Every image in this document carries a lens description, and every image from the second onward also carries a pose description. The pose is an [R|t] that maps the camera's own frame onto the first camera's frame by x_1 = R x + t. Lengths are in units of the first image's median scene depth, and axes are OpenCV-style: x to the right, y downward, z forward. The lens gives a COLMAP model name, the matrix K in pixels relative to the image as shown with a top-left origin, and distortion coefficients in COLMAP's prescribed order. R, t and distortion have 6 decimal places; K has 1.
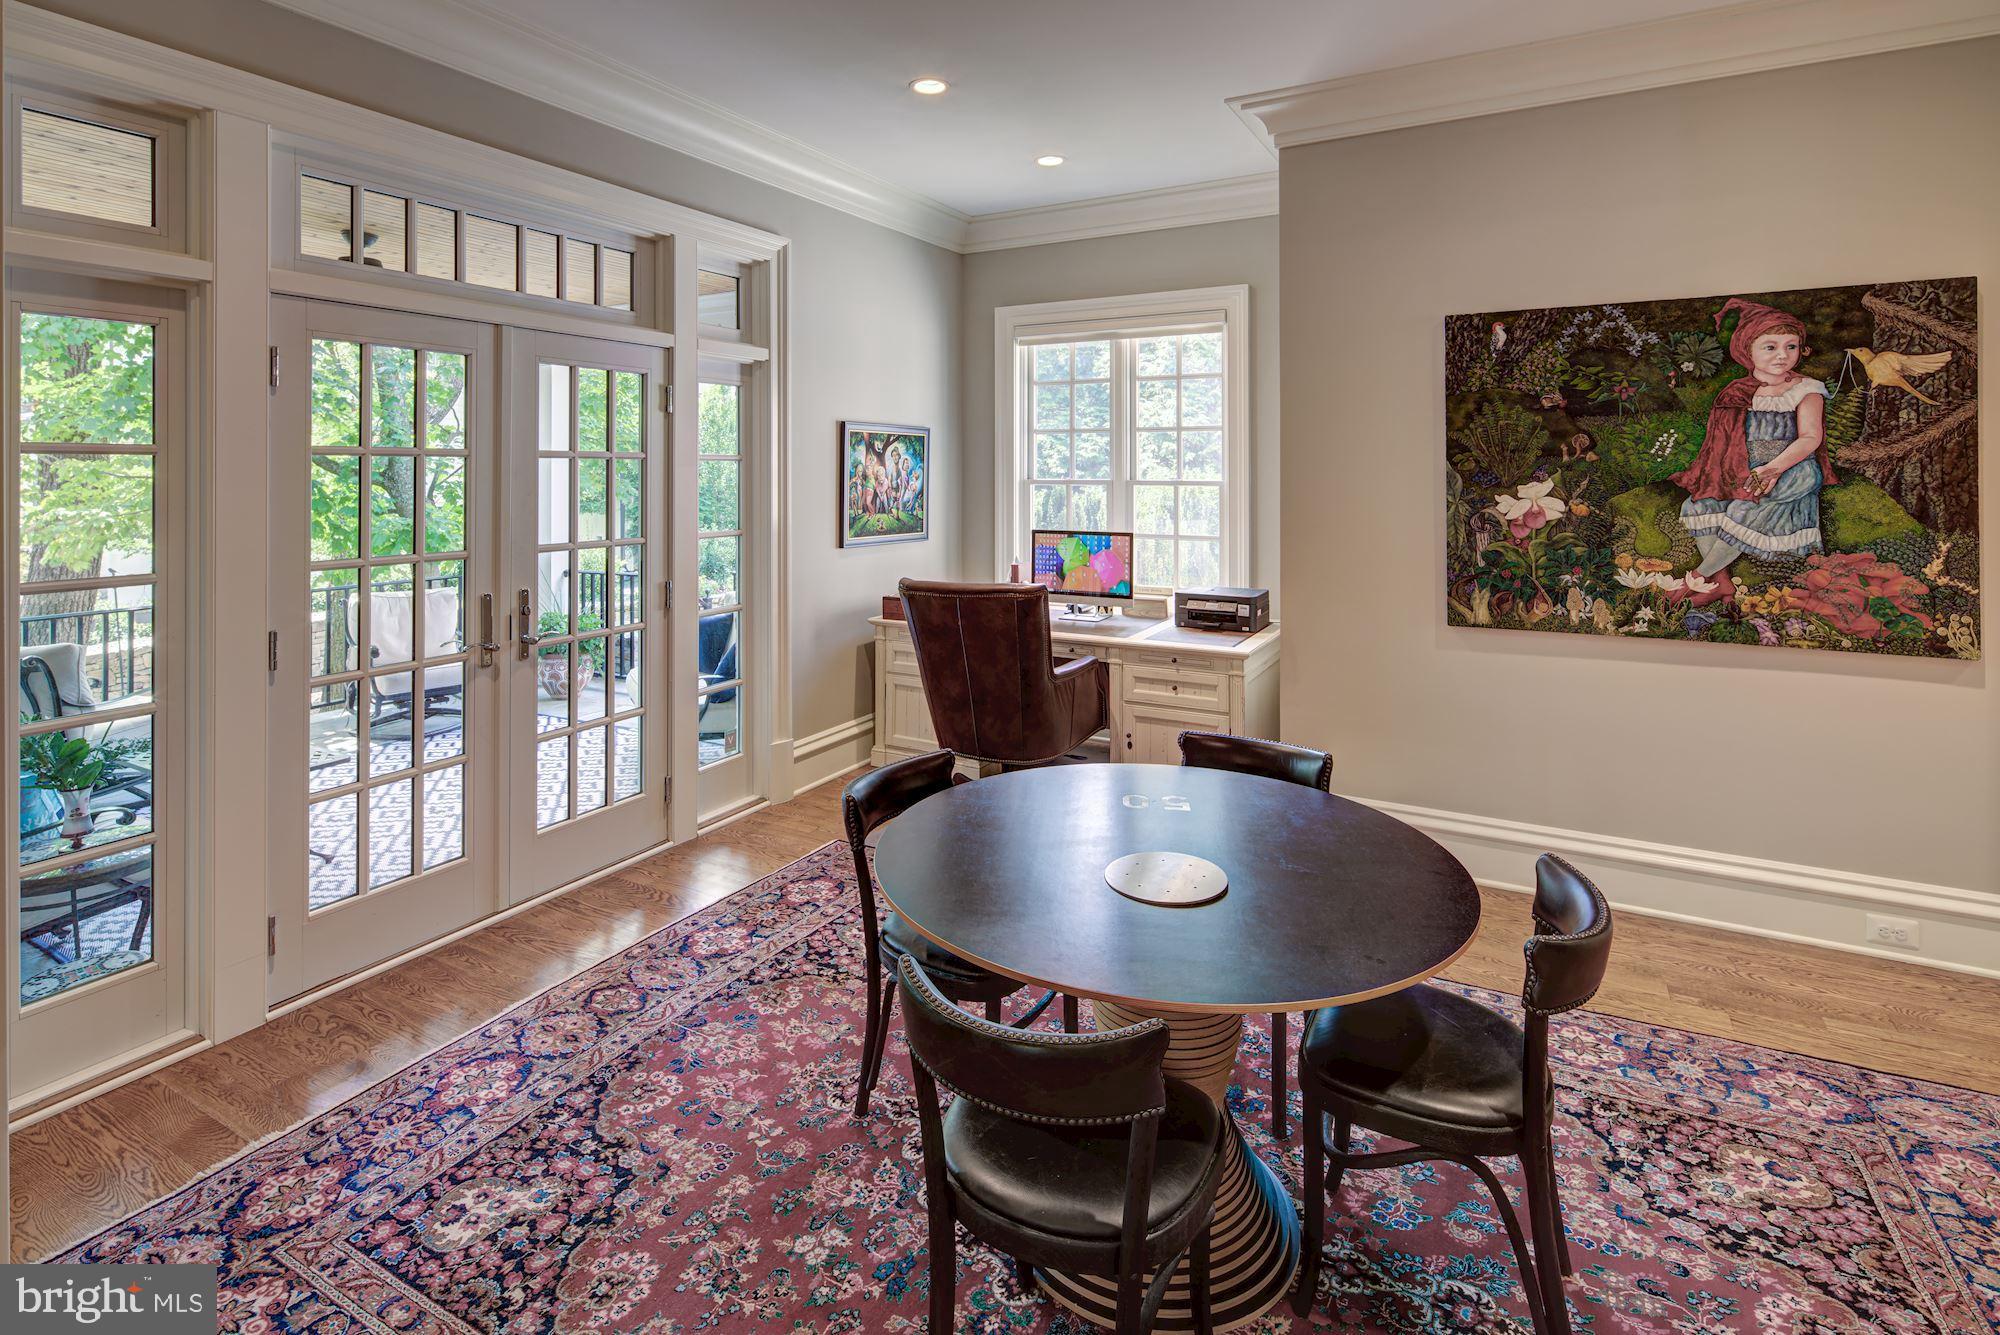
lens RADIAL K [[976.9, 0, 990.9], [0, 976.9, 471.6], [0, 0, 1]] dist [0.007888, -0.005495]
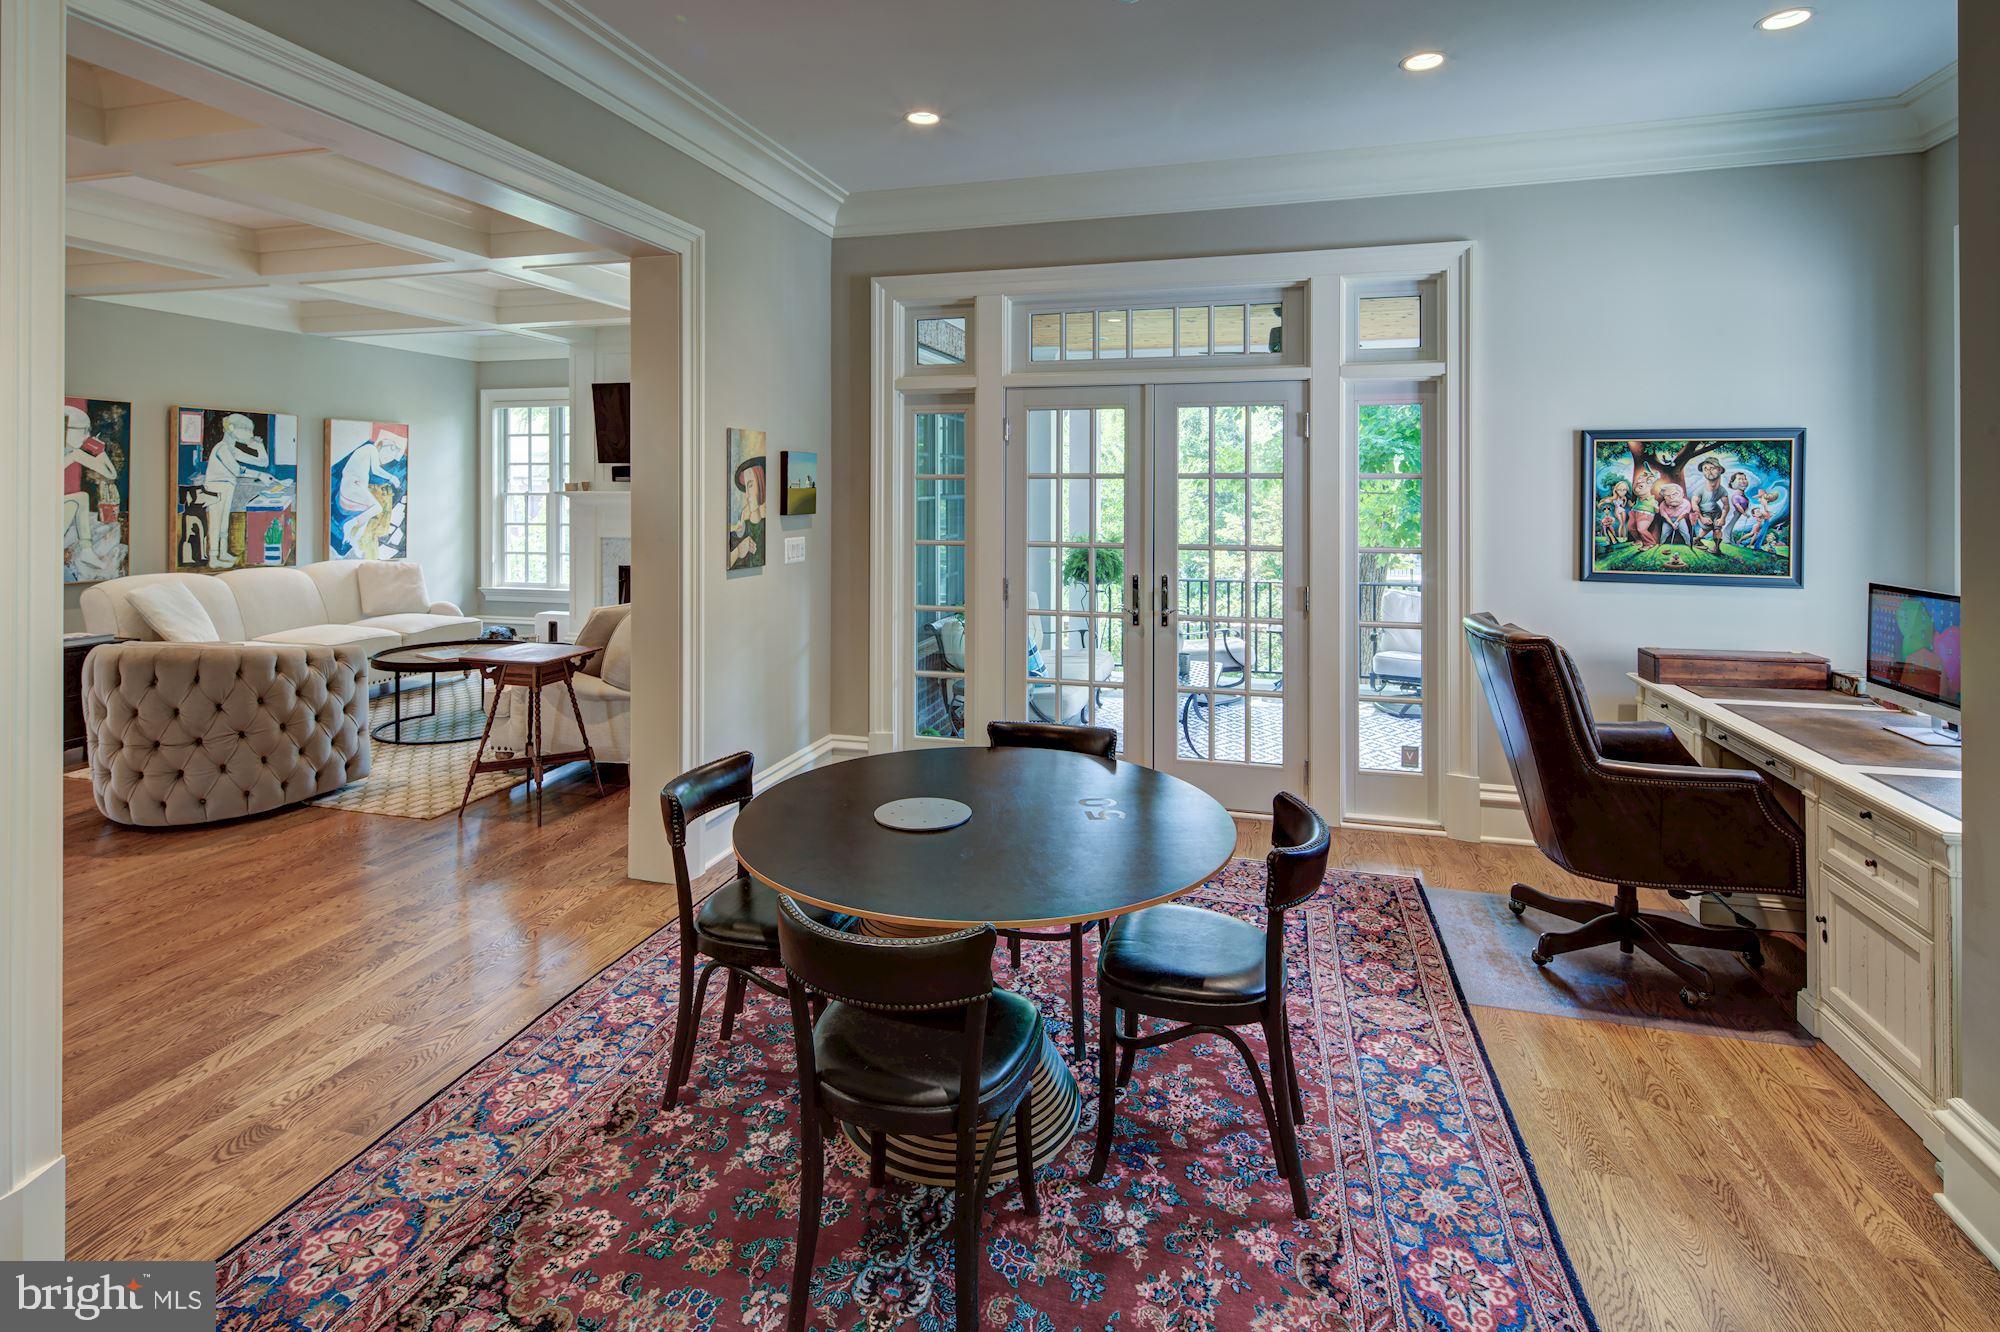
lens RADIAL K [[976.9, 0, 998.0], [0, 976.9, 490.7], [0, 0, 1]] dist [0.007888, -0.005495]
pose [[0.261069, 0.000872, -0.965320, 0.528825], [-0.001946, 0.999998, 0.000377, 0.001084], [0.965318, 0.001780, 0.261070, 0.295293]]
